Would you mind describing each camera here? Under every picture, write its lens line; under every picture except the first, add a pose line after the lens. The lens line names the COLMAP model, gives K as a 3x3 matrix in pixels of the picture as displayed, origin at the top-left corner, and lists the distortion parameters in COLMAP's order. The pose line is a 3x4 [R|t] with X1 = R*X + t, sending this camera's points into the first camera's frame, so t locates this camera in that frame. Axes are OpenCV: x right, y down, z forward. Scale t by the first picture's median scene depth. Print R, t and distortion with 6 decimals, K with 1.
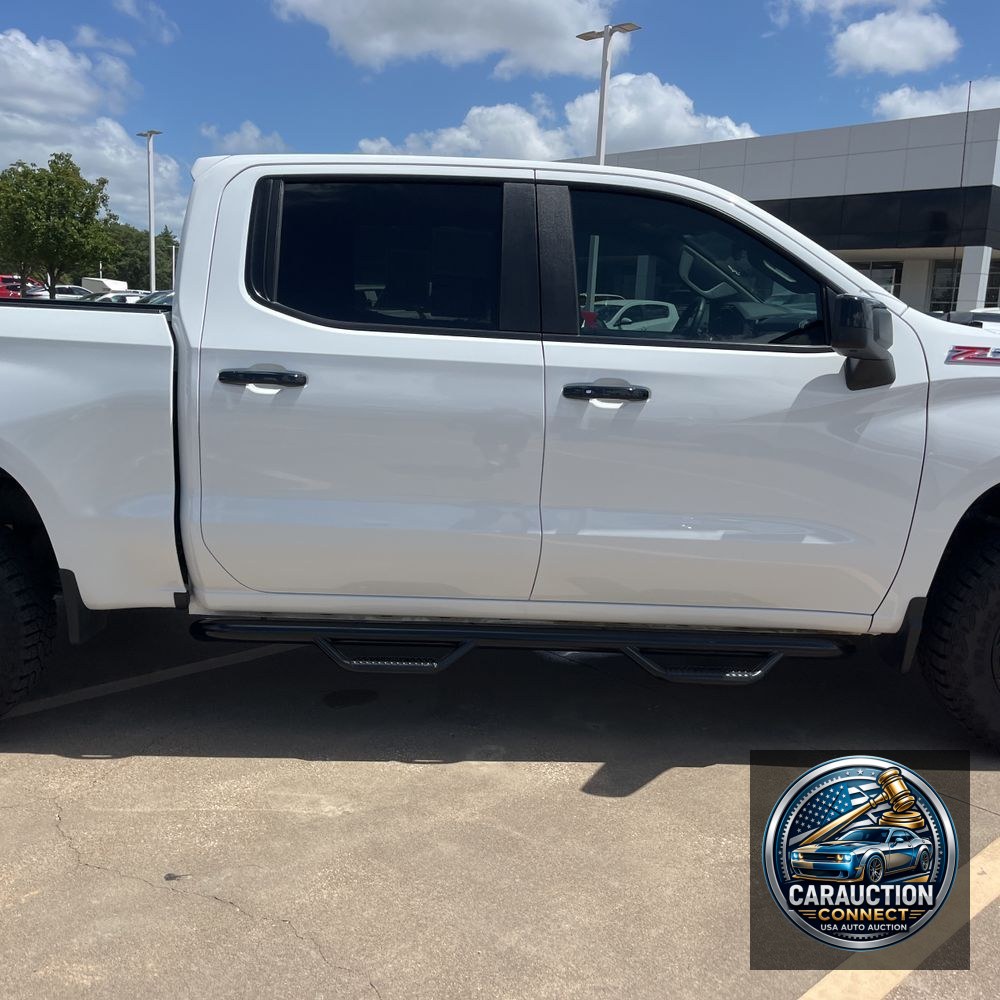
lens RADIAL K [[1008.2, 0, 510.3], [0, 1008.2, 498.5], [0, 0, 1]] dist [0.057632, -0.054743]
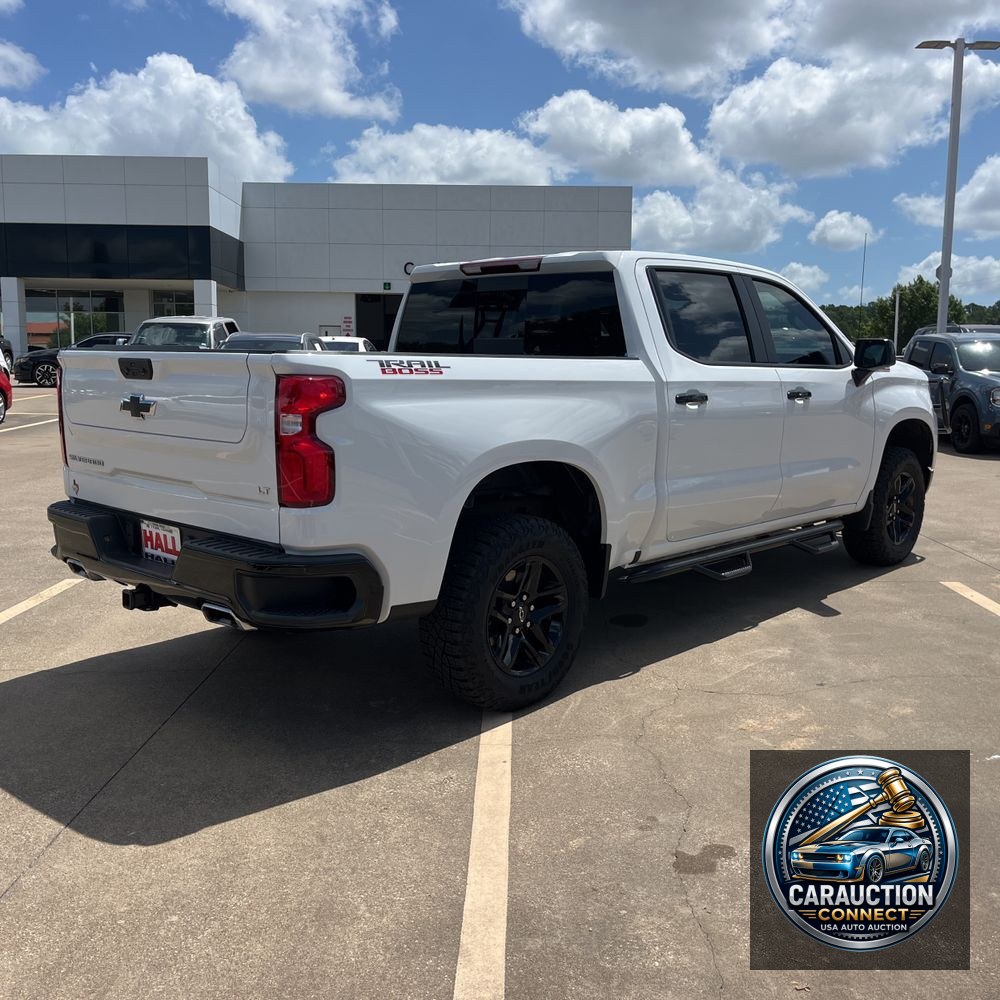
lens RADIAL K [[1008.2, 0, 510.3], [0, 1008.2, 498.5], [0, 0, 1]] dist [0.057632, -0.054743]
pose [[0.689686, -0.129836, 0.712373, -1.486648], [0.147000, 0.988413, 0.037828, -0.063583], [-0.709030, 0.078630, 0.700781, 0.117317]]
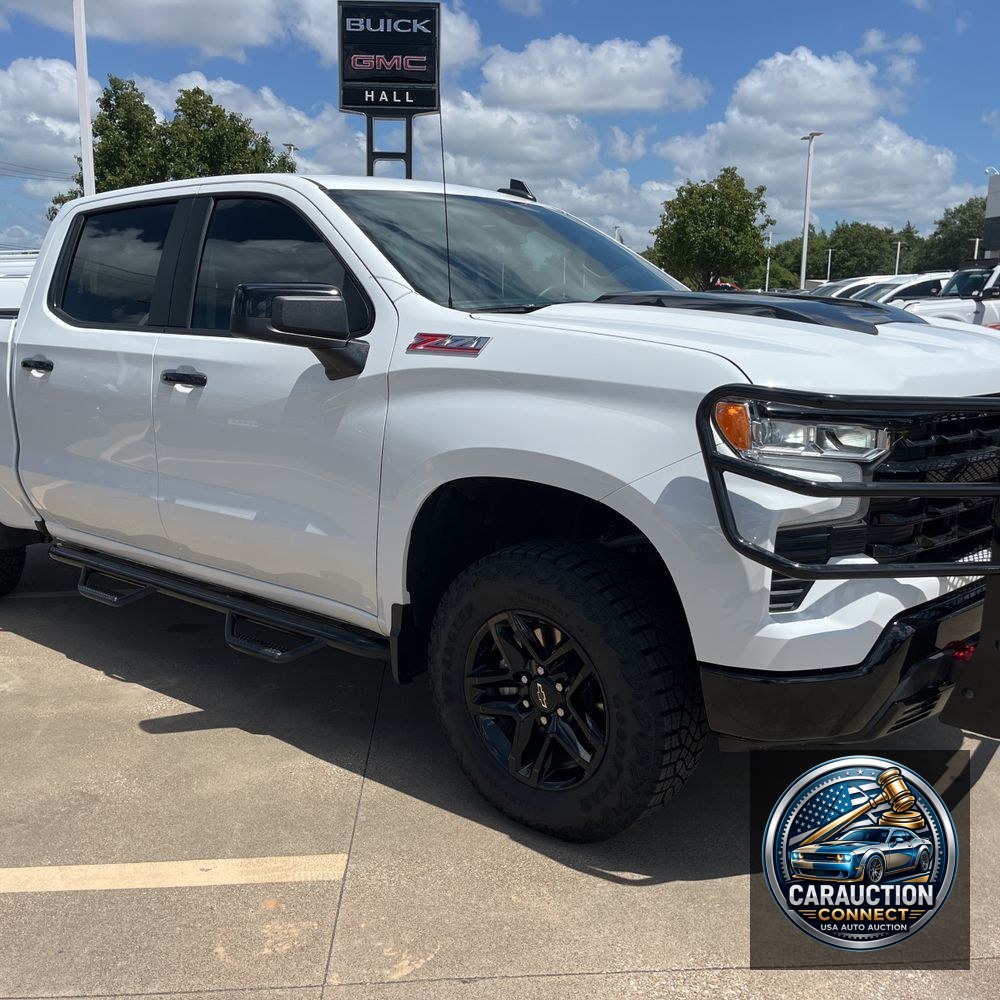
lens RADIAL K [[1013.1, 0, 510.0], [0, 1013.1, 503.3], [0, 0, 1]] dist [0.023595, -0.005144]
pose [[0.763872, 0.088954, -0.639208, 1.063972], [-0.085391, 0.995678, 0.036517, -0.037254], [0.639694, 0.026688, 0.768167, 0.352390]]
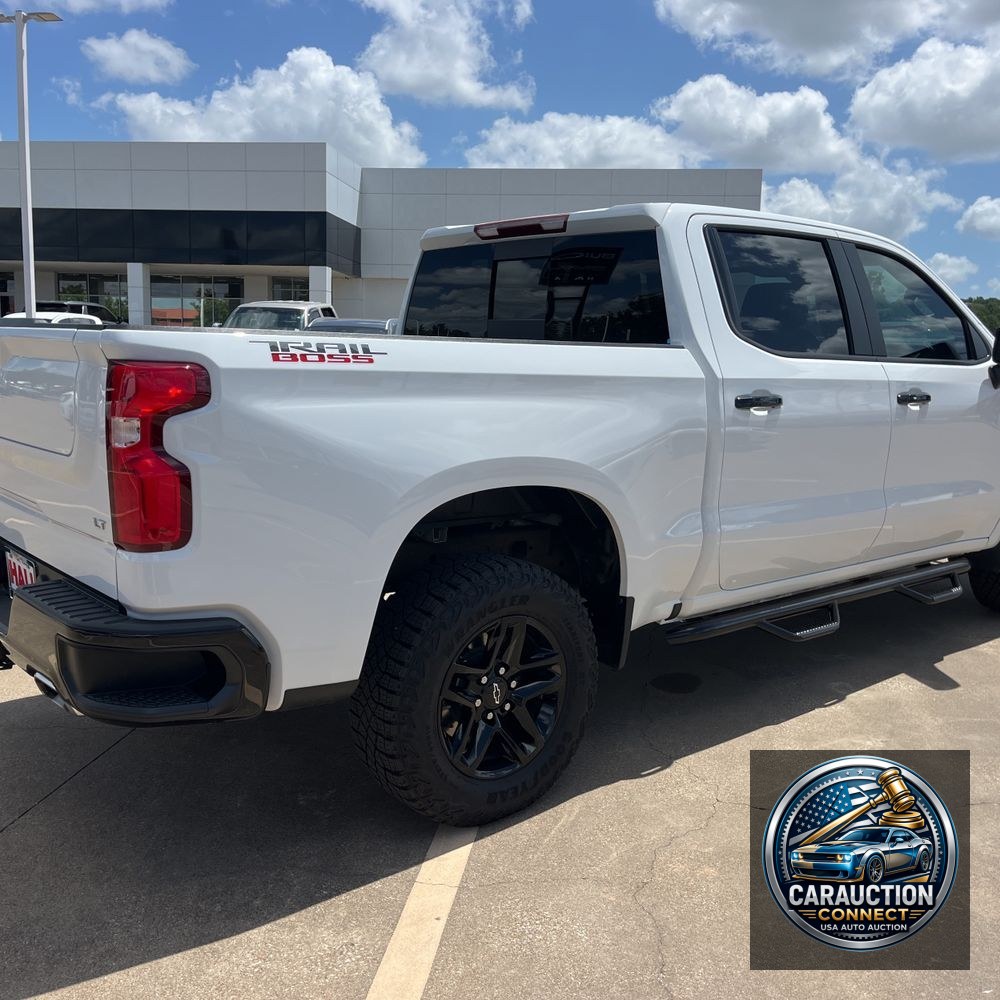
lens RADIAL K [[1013.1, 0, 510.0], [0, 1013.1, 503.3], [0, 0, 1]] dist [0.023595, -0.005144]
pose [[0.772949, -0.115861, 0.623800, -1.144966], [0.119783, 0.992152, 0.035853, -0.075237], [-0.623058, 0.047008, 0.780762, 0.263044]]
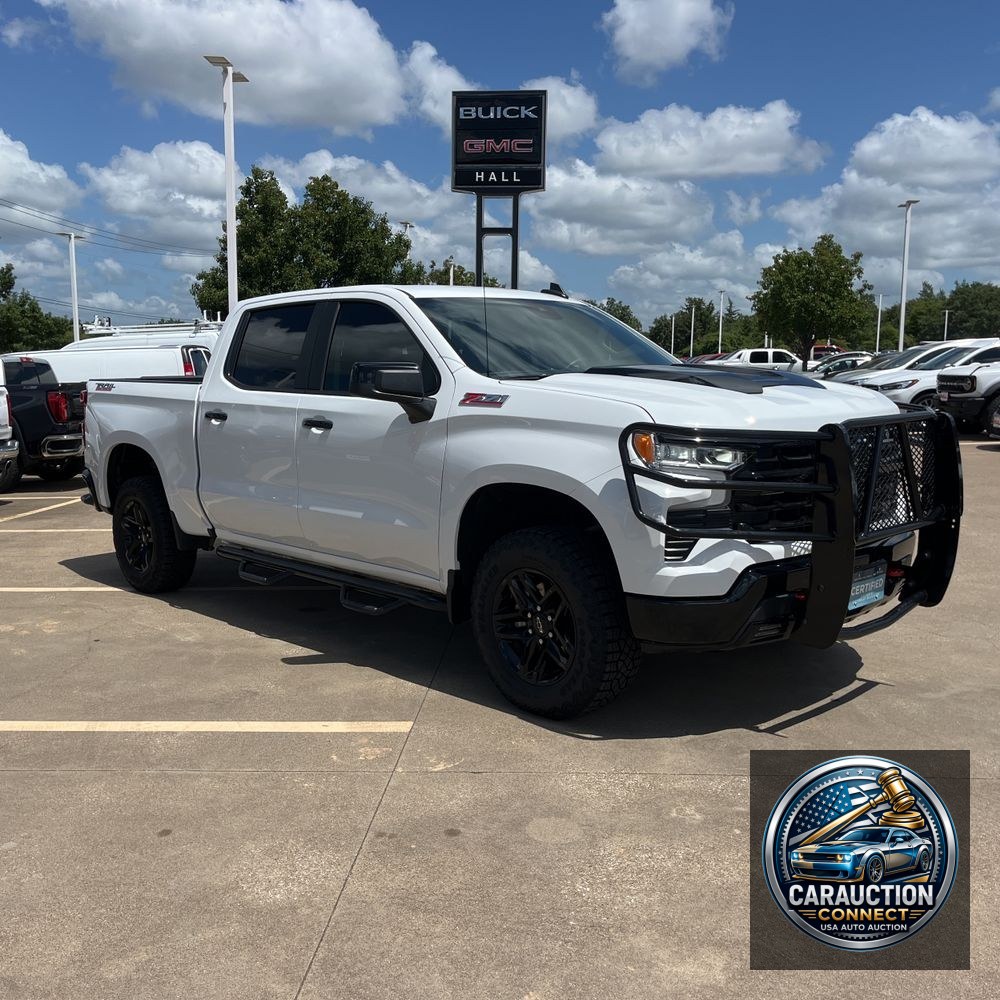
lens RADIAL K [[1011.1, 0, 512.9], [0, 1011.1, 515.8], [0, 0, 1]] dist [0.065840, -0.139832]
pose [[0.691706, 0.066422, -0.719119, 1.467265], [-0.097743, 0.995209, -0.002094, 0.016970], [0.715535, 0.071737, 0.694884, 0.078297]]
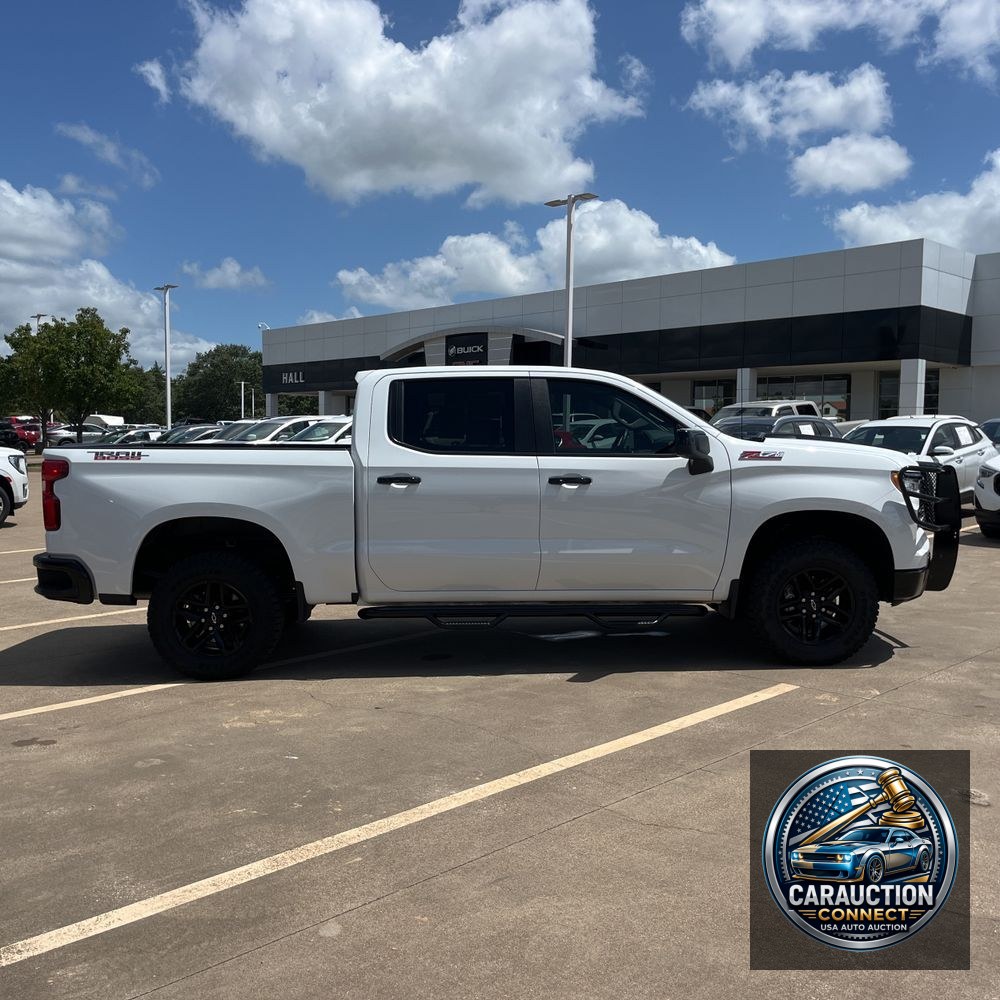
lens RADIAL K [[1011.1, 0, 512.9], [0, 1011.1, 515.8], [0, 0, 1]] dist [0.065840, -0.139832]
pose [[0.999070, -0.039155, 0.018048, -0.054563], [0.040730, 0.994426, -0.097249, 0.147958], [-0.014140, 0.097894, 0.995096, -0.941825]]
